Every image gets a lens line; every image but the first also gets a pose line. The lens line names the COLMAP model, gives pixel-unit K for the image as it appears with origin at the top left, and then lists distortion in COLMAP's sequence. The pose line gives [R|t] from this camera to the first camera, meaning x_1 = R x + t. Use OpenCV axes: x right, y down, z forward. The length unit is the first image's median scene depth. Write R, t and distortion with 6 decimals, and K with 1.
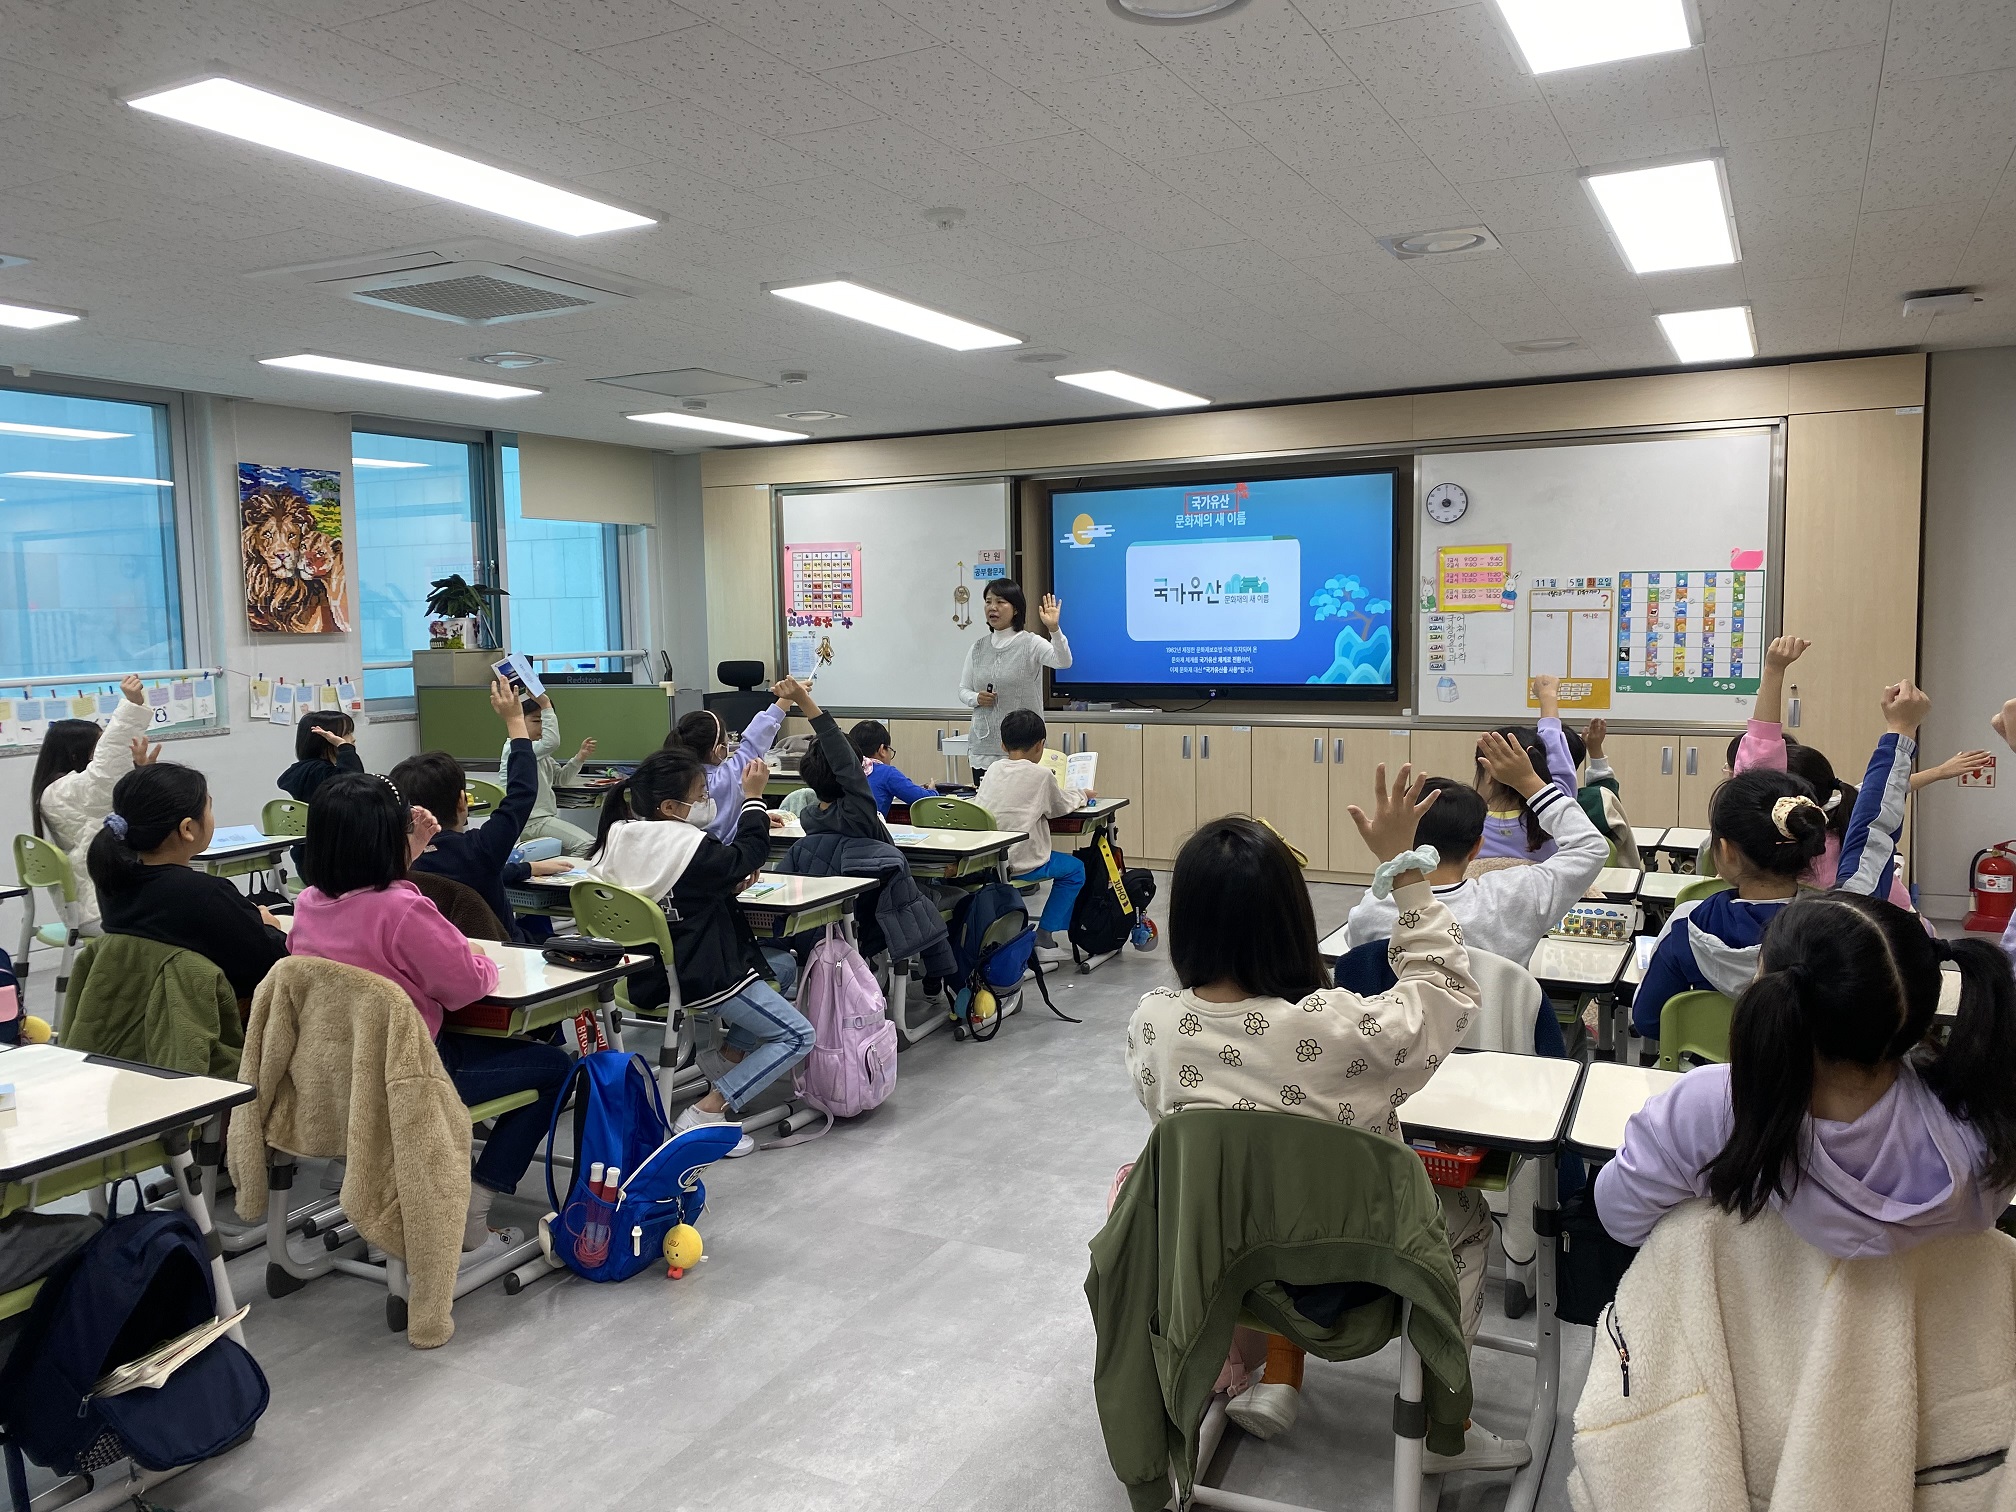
lens RADIAL K [[1511.5, 0, 990.0], [0, 1511.5, 734.7], [0, 0, 1]] dist [0.007508, -0.012216]
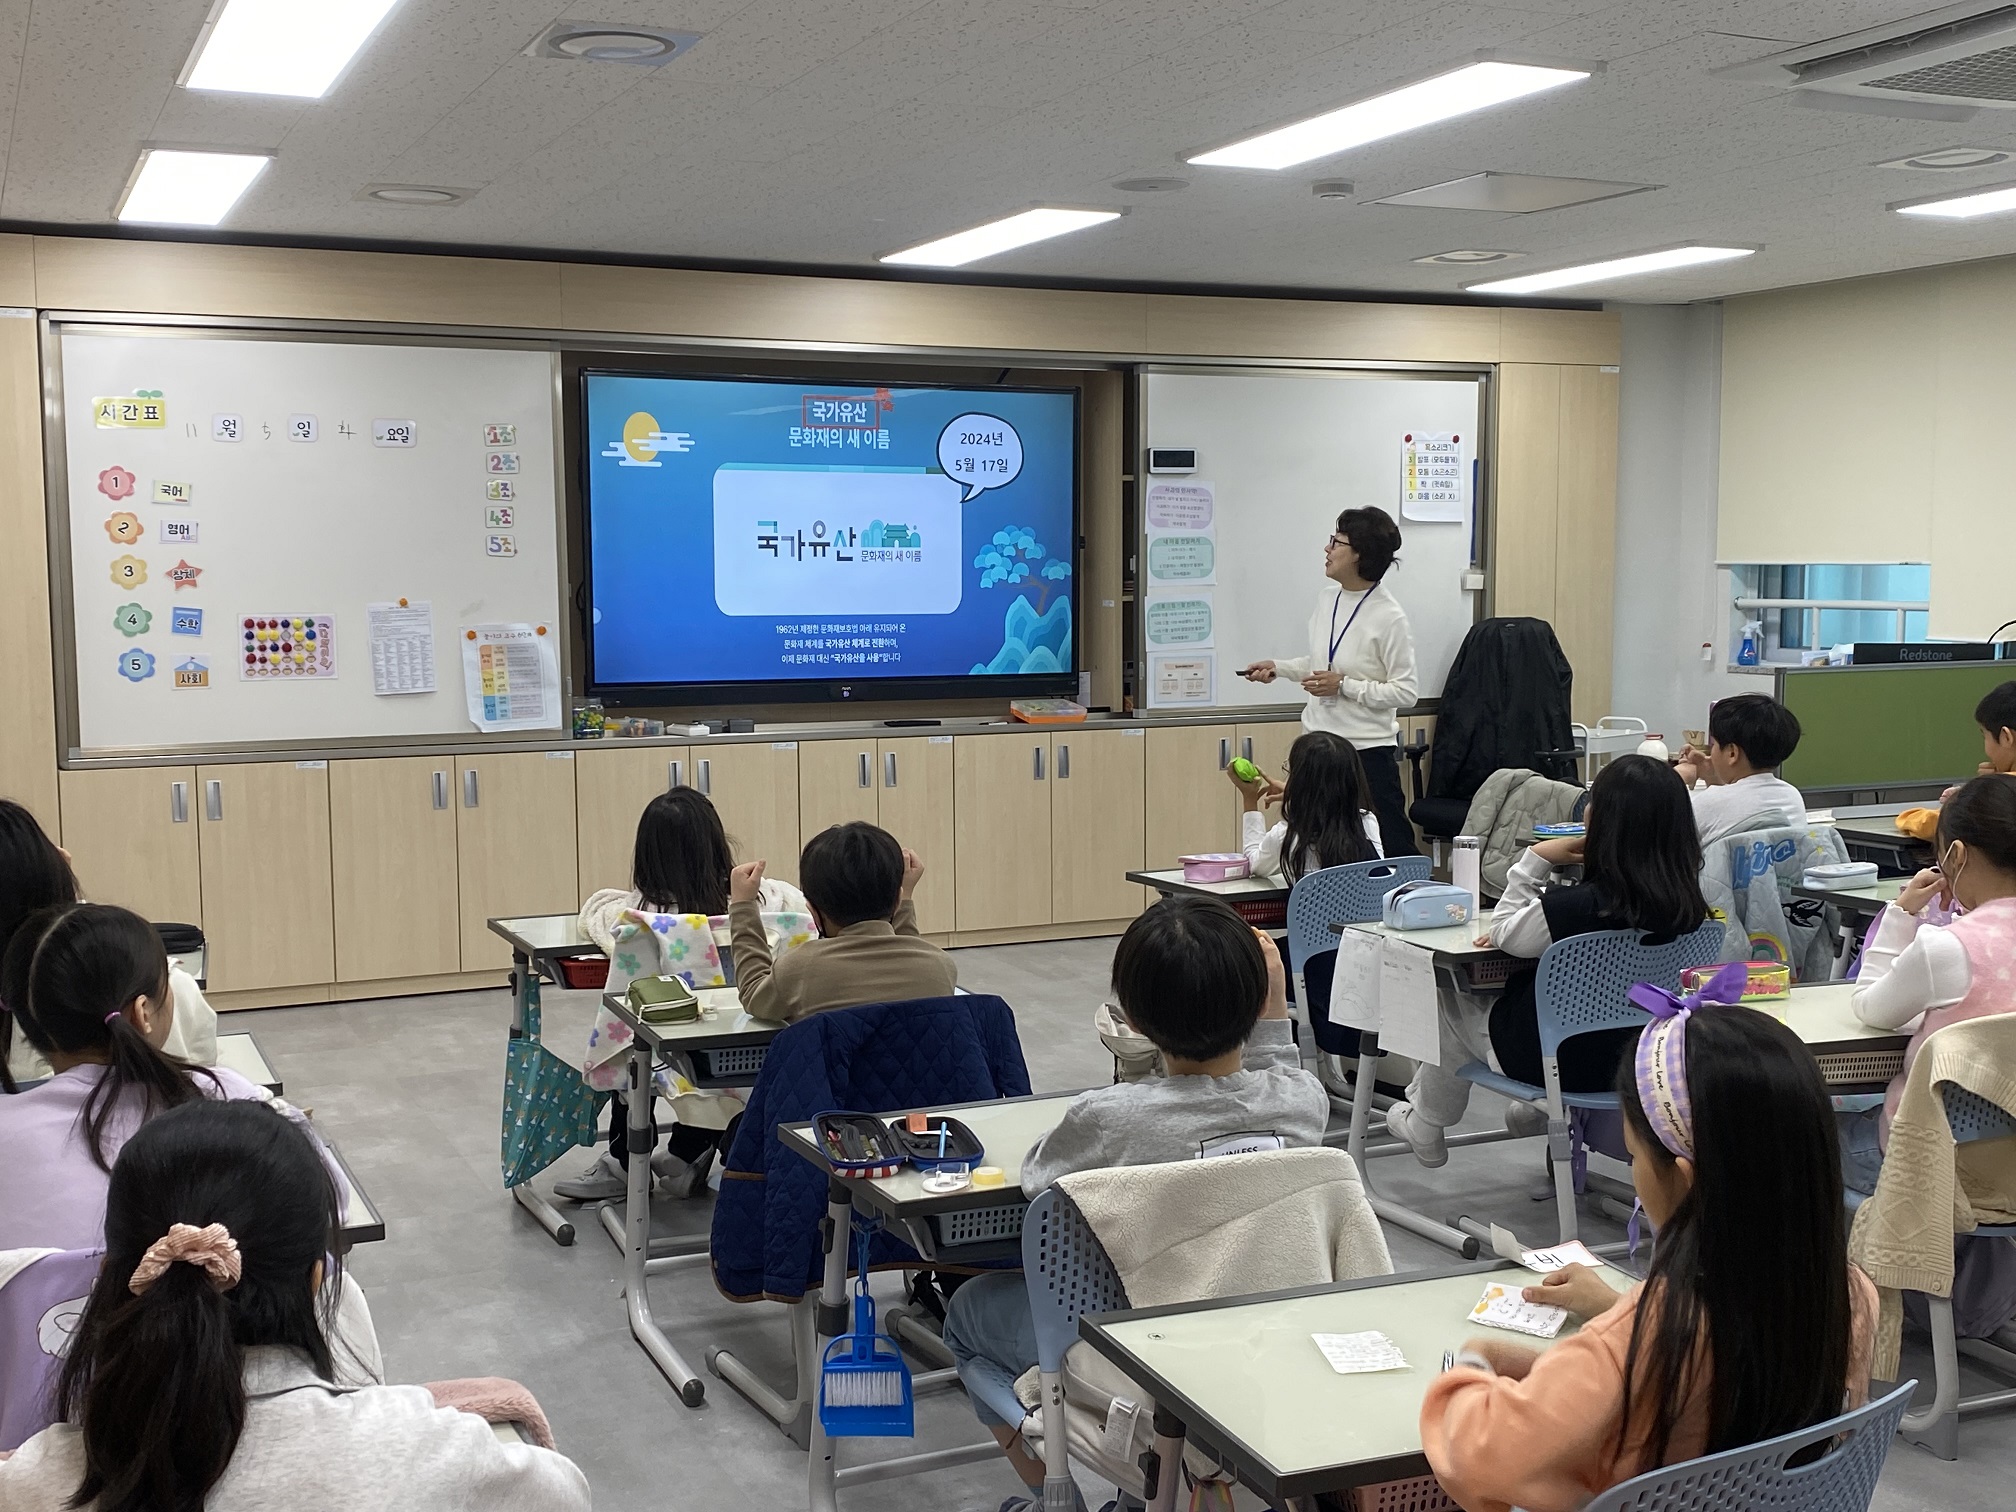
lens RADIAL K [[2220.2, 0, 1012.5], [0, 2220.2, 755.7], [0, 0, 1]] dist [0.088247, 0.000000]
pose [[0.598358, -0.046838, 0.799859, -0.680020], [0.052736, 0.998427, 0.019015, -0.015334], [-0.799491, 0.030804, 0.599887, 0.373806]]
